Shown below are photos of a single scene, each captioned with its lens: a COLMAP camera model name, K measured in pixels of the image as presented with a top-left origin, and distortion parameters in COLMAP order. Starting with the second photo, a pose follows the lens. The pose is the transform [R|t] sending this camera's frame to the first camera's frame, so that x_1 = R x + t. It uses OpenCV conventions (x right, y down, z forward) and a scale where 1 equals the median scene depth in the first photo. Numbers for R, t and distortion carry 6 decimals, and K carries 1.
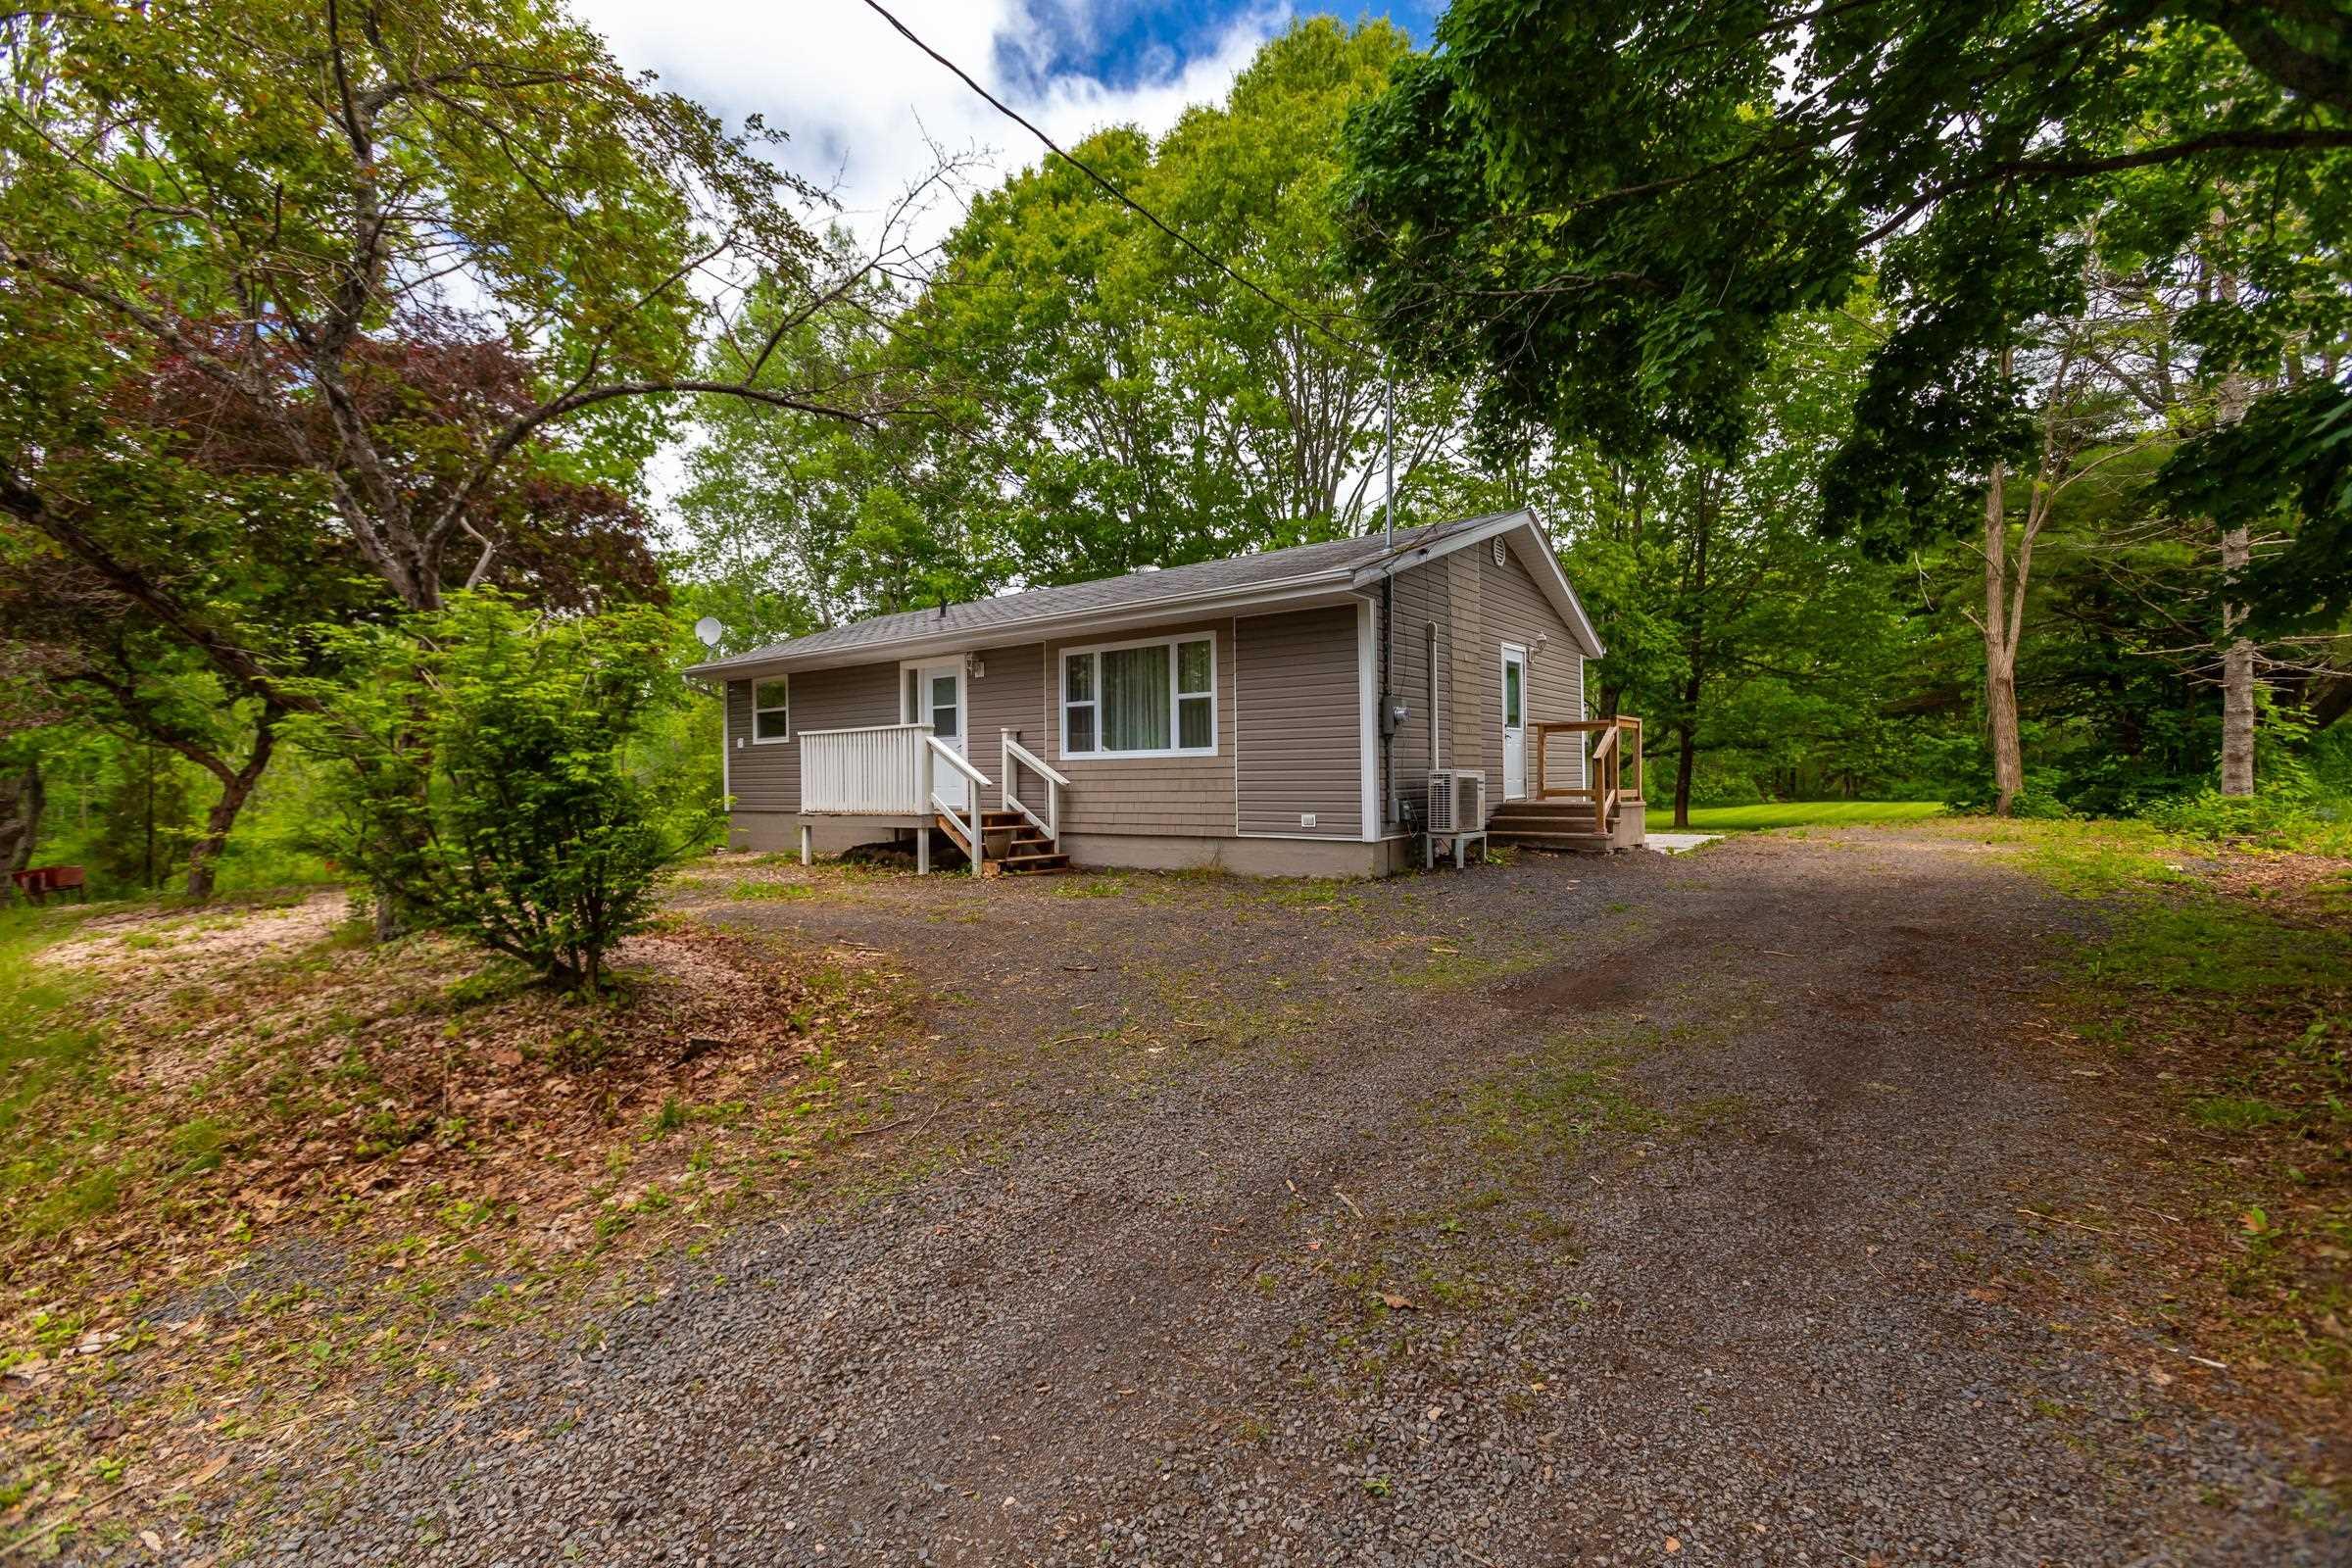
lens RADIAL K [[1076.4, 0, 1148.0], [0, 1076.4, 788.8], [0, 0, 1]] dist [-0.014135, 0.015979]
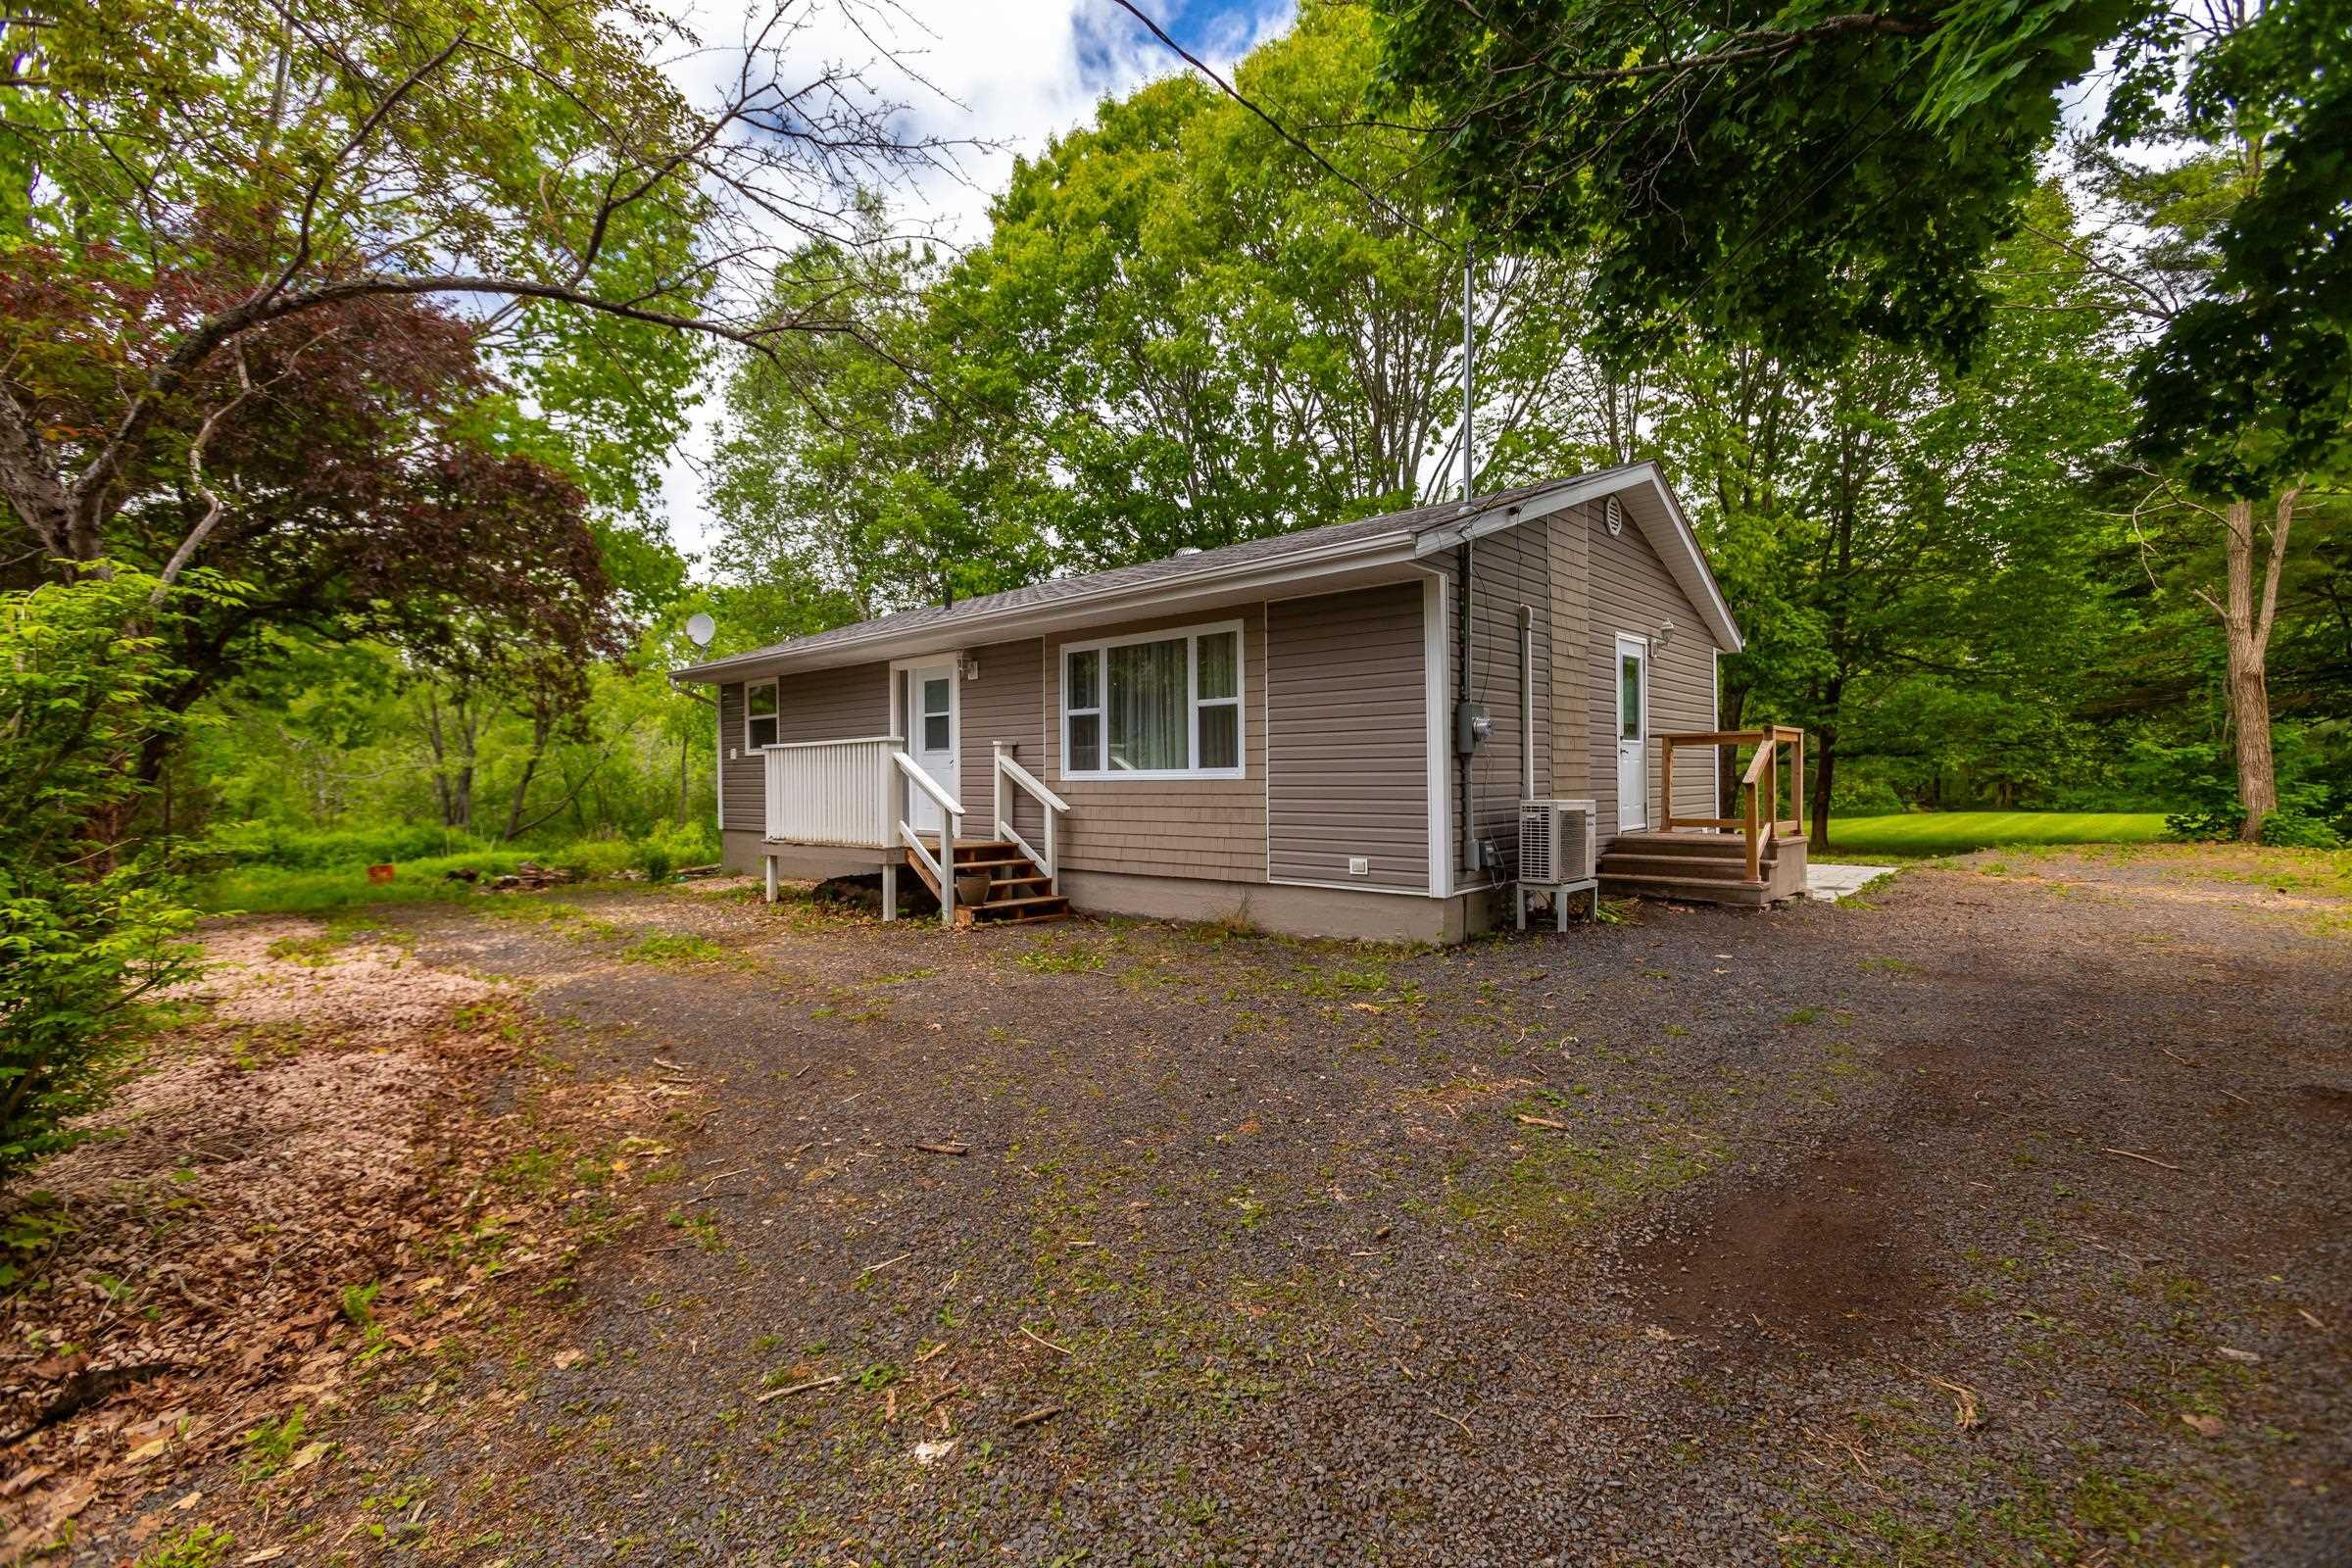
lens RADIAL K [[1076.4, 0, 1148.0], [0, 1076.4, 788.8], [0, 0, 1]] dist [-0.014135, 0.015979]
pose [[0.996627, 0.003181, -0.082002, 0.051938], [-0.003137, 0.999995, 0.000659, -0.020918], [0.082004, -0.000400, 0.996632, 0.188060]]
